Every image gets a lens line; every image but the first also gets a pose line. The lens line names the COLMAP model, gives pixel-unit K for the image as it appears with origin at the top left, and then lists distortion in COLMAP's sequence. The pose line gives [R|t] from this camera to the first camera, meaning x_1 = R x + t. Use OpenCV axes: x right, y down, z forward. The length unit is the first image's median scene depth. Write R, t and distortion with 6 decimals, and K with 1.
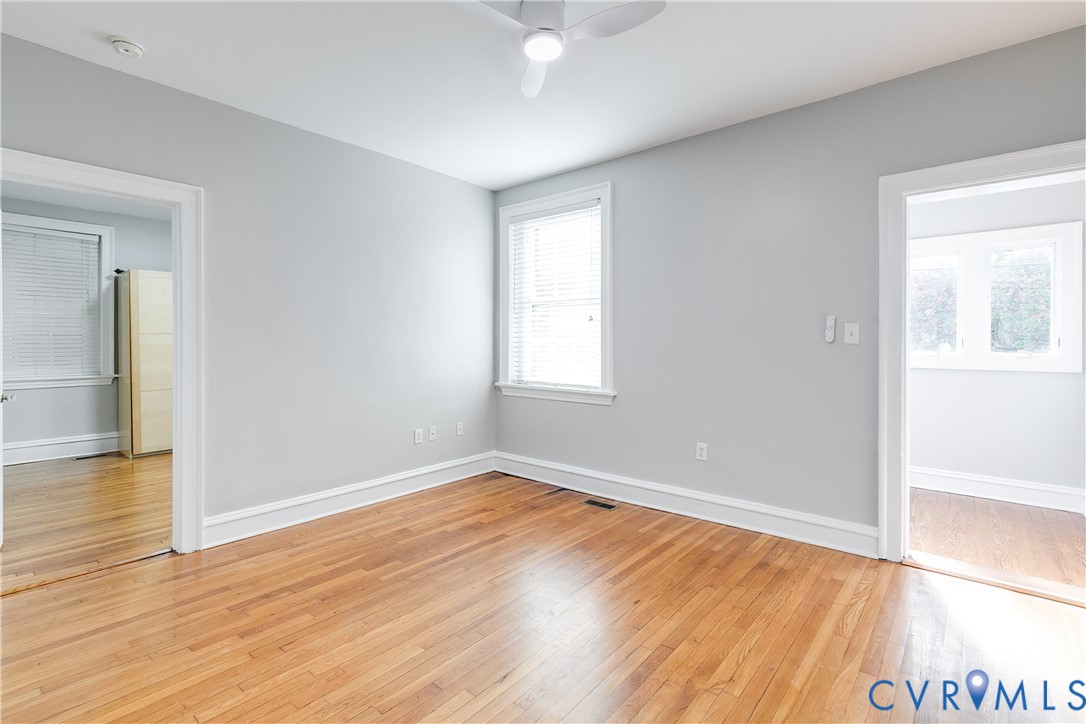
lens RADIAL K [[494.7, 0, 540.0], [0, 494.7, 342.1], [0, 0, 1]] dist [0.002479, -0.000475]
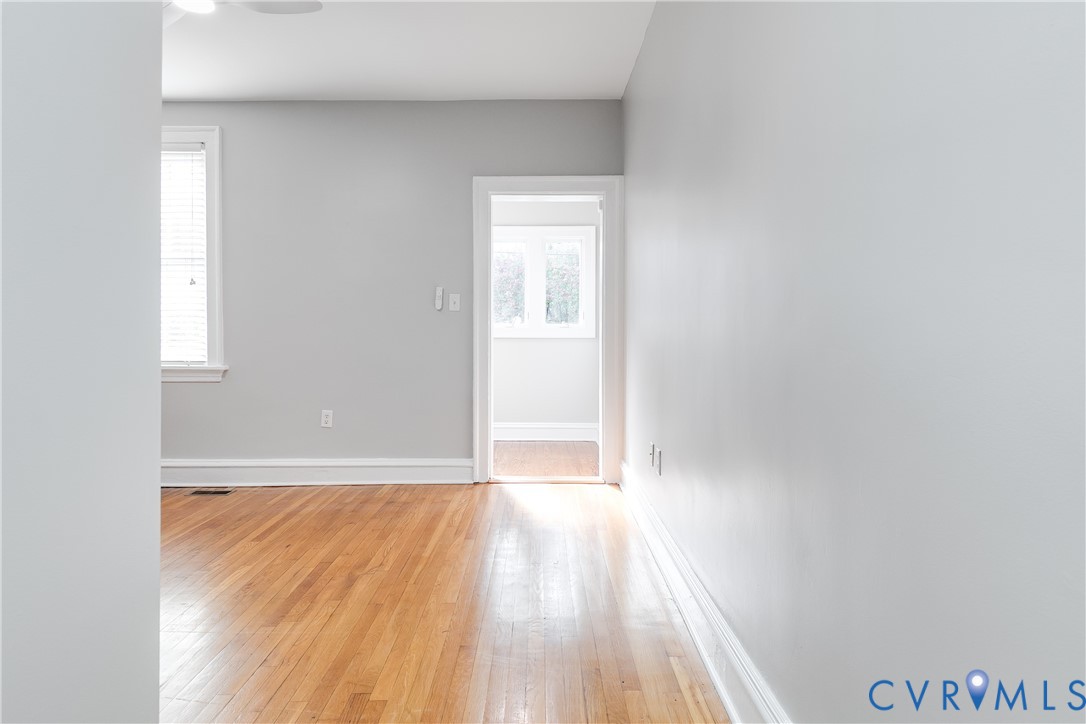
lens RADIAL K [[649.1, 0, 540.9], [0, 649.1, 324.6], [0, 0, 1]] dist [0.003663, 0.000594]
pose [[0.755455, 0.001846, 0.655197, -0.213470], [0.001241, 0.999990, -0.004249, 0.037977], [-0.655199, 0.004023, 0.755446, -0.285617]]
